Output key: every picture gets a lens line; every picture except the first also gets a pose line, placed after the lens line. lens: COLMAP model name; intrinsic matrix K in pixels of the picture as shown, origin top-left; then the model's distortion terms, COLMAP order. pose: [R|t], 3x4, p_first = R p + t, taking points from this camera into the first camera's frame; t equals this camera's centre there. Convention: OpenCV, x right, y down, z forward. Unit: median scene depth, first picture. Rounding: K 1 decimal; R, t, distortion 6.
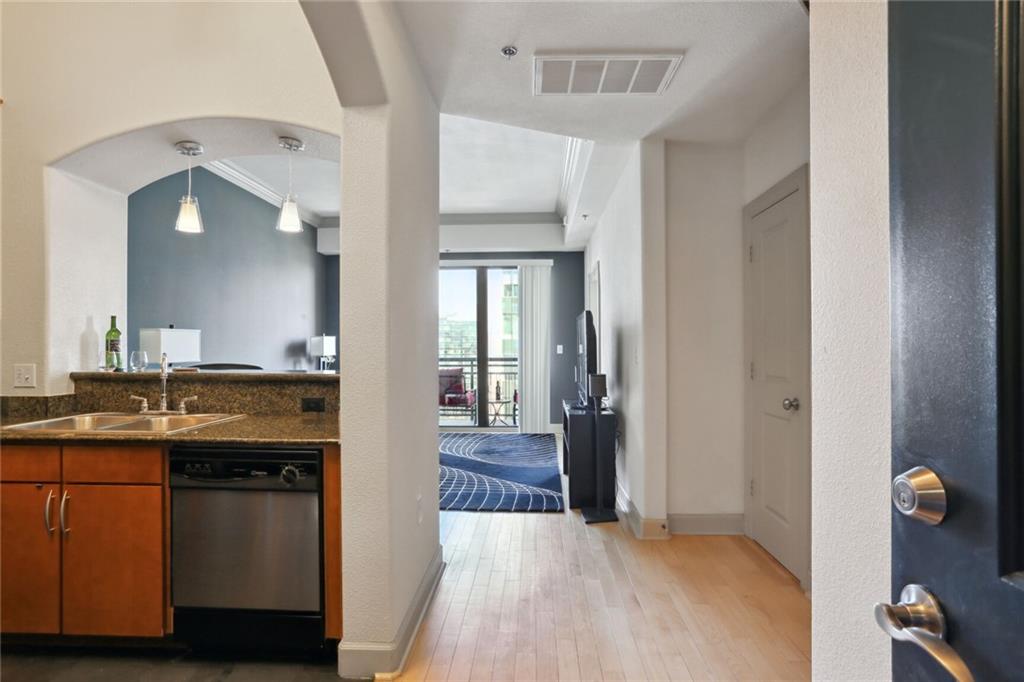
lens RADIAL K [[510.1, 0, 508.2], [0, 510.1, 338.1], [0, 0, 1]] dist [-0.061016, 0.040649]
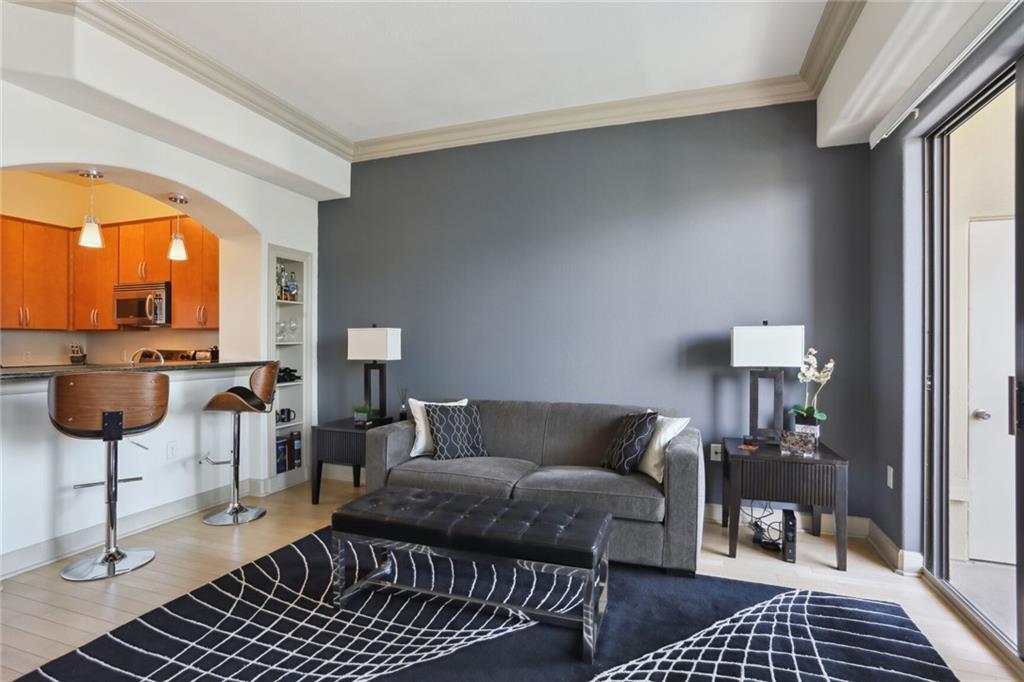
lens RADIAL K [[510.1, 0, 508.2], [0, 510.1, 338.1], [0, 0, 1]] dist [-0.061016, 0.040649]
pose [[-0.289638, -0.011550, -0.957067, 0.413934], [0.010930, 0.999822, -0.015374, 0.033661], [0.957074, -0.014914, -0.289460, 2.339234]]
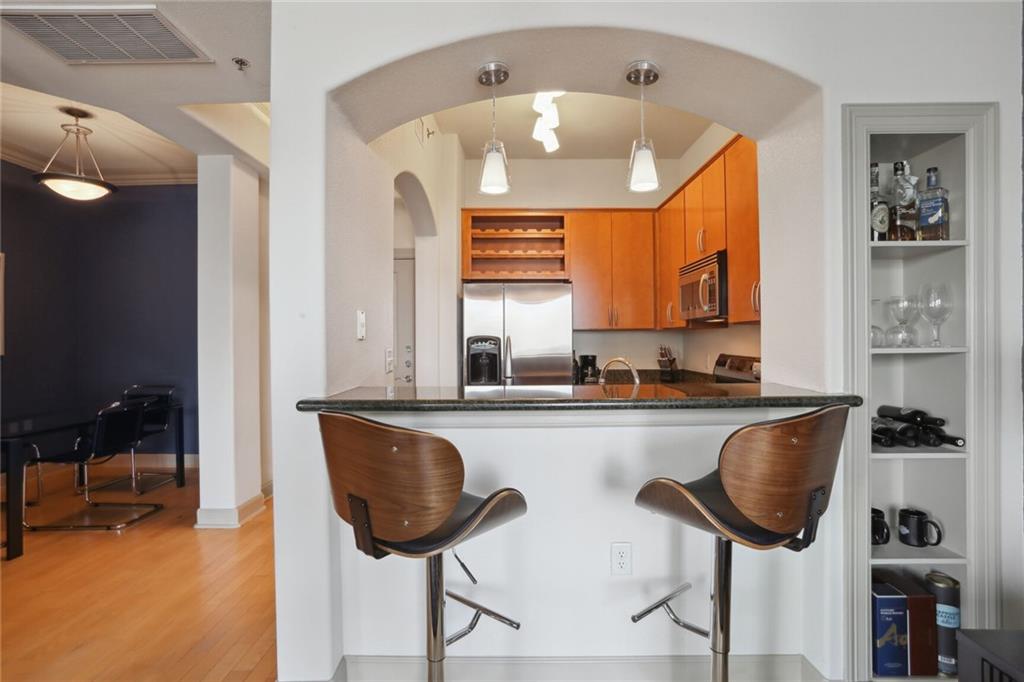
lens RADIAL K [[513.2, 0, 510.1], [0, 513.2, 342.8], [0, 0, 1]] dist [-0.059644, 0.031587]
pose [[-0.999124, 0.002770, -0.041748, -0.419161], [0.003097, 0.999965, -0.007777, 0.010425], [0.041725, -0.007900, -0.999098, 1.785755]]
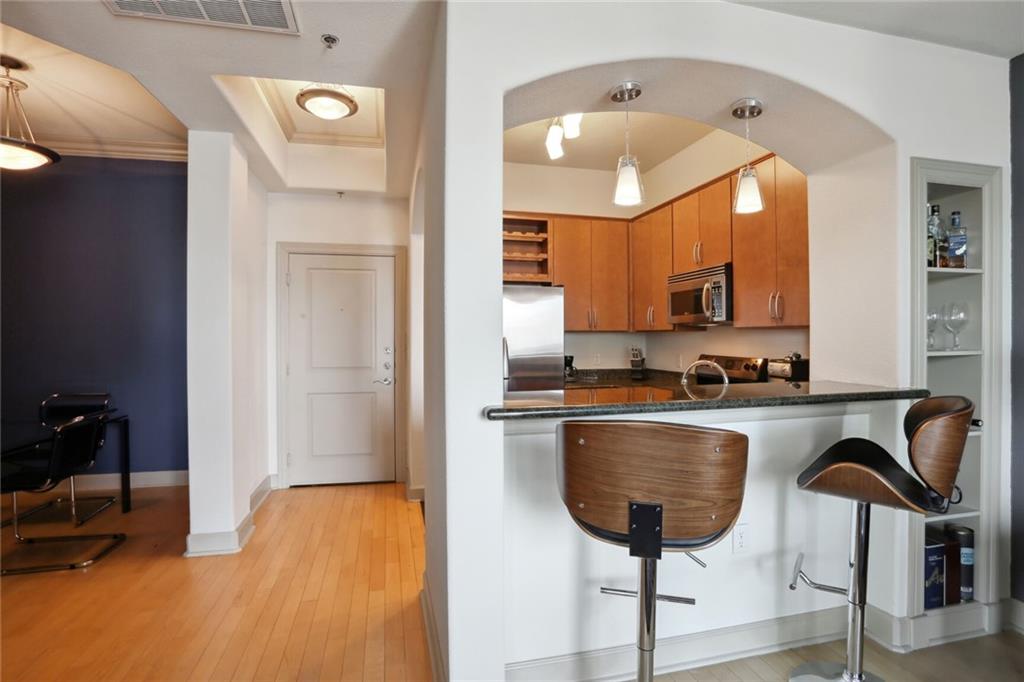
lens RADIAL K [[515.0, 0, 510.2], [0, 515.0, 343.0], [0, 0, 1]] dist [-0.064551, 0.024181]
pose [[-0.958166, 0.002130, -0.286206, -0.035604], [0.003395, 0.999987, -0.003926, 0.000665], [0.286193, -0.004733, -0.958160, 1.743060]]
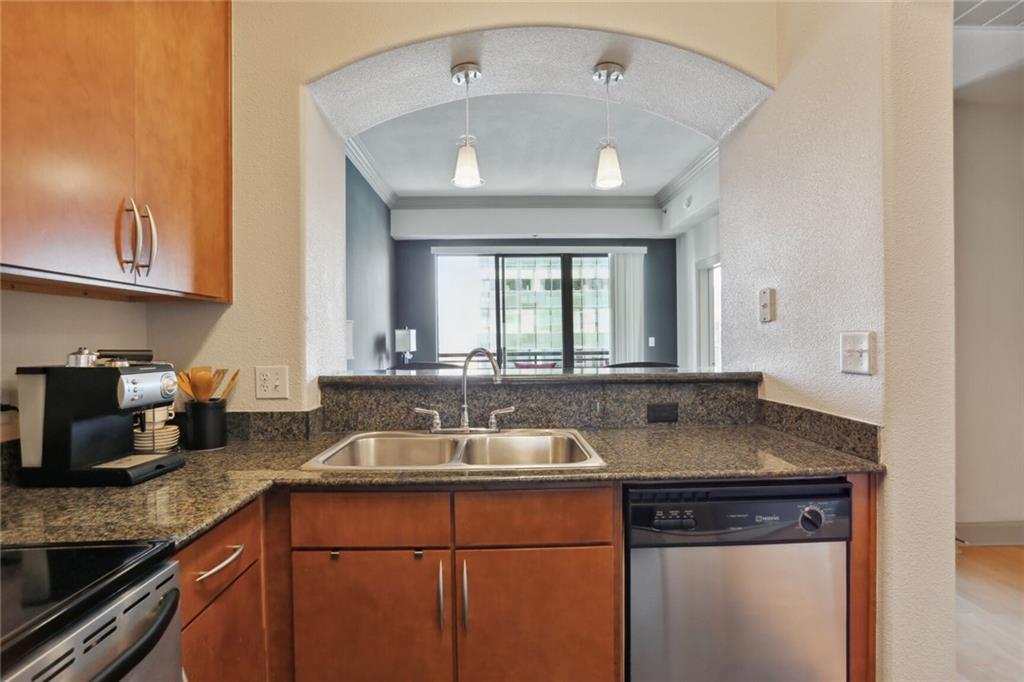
lens RADIAL K [[499.6, 0, 512.0], [0, 499.6, 346.2], [0, 0, 1]] dist [-0.070995, 0.028264]
pose [[0.996732, -0.011835, 0.079912, -0.649720], [0.009756, 0.999605, 0.026361, 0.008533], [-0.080192, -0.025495, 0.996453, 0.267674]]
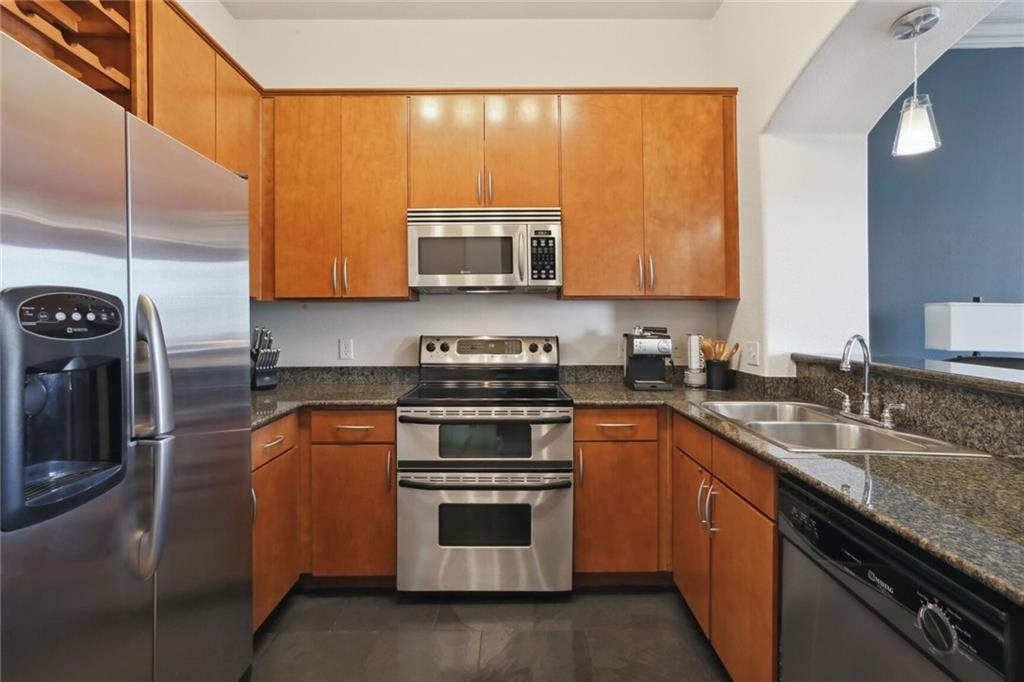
lens RADIAL K [[497.8, 0, 513.2], [0, 497.8, 313.7], [0, 0, 1]] dist [-0.001315, 0.037573]
pose [[0.060395, -0.008226, -0.998141, -0.004233], [0.010410, 0.999917, -0.007611, -0.000845], [0.998120, -0.009930, 0.060476, 0.438126]]
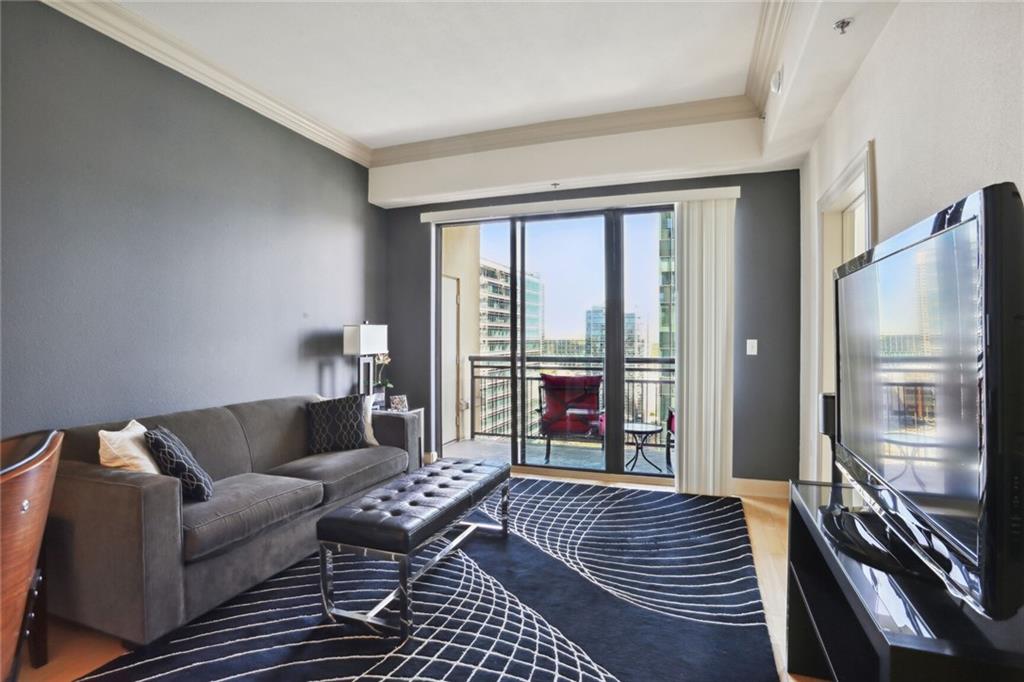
lens RADIAL K [[510.1, 0, 508.2], [0, 510.1, 338.1], [0, 0, 1]] dist [-0.061016, 0.040649]
pose [[0.954470, 0.003614, -0.298285, 0.028803], [0.000840, 0.999890, 0.014803, 0.010035], [0.298306, -0.014379, 0.954362, 1.085107]]
